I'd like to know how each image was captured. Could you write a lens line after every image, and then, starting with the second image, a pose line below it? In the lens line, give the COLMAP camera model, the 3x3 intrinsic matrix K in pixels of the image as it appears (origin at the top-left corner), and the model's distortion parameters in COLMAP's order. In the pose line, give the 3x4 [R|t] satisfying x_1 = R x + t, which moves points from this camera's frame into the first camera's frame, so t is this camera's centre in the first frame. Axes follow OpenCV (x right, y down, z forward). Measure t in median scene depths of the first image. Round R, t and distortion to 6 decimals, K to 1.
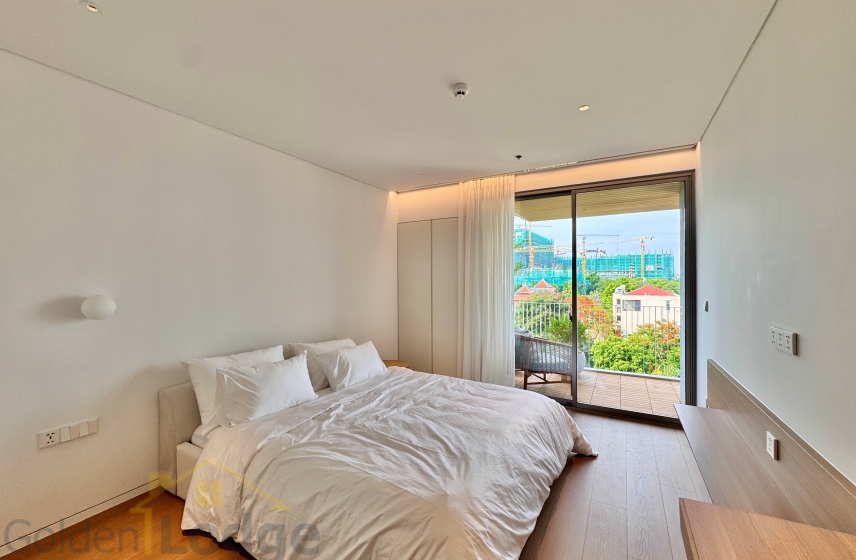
lens RADIAL K [[342.3, 0, 428.0], [0, 342.3, 280.0], [0, 0, 1]] dist [-0.000486, -0.000402]
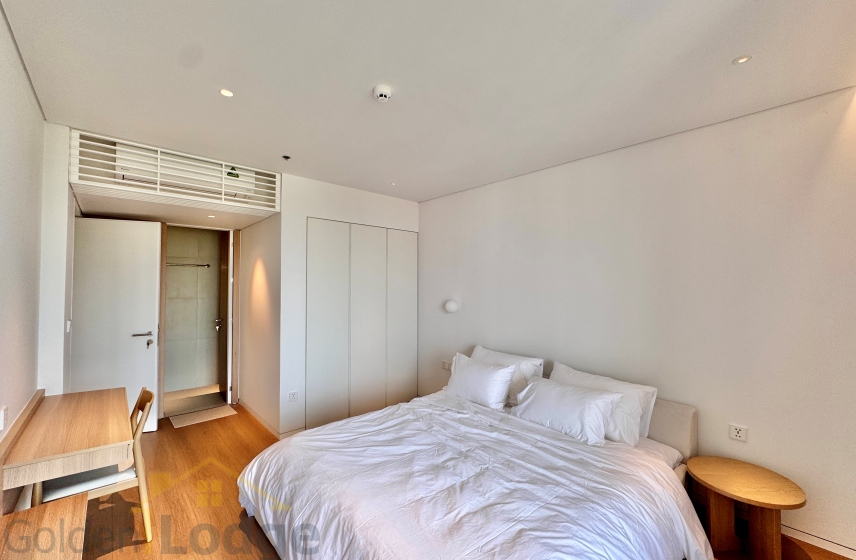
lens RADIAL K [[342.3, 0, 428.0], [0, 342.3, 280.0], [0, 0, 1]] dist [-0.000486, -0.000402]
pose [[-0.311025, -0.017760, -0.950236, 0.729352], [0.002998, 0.999802, -0.019668, -0.030545], [0.950397, -0.008966, -0.310910, 1.112123]]
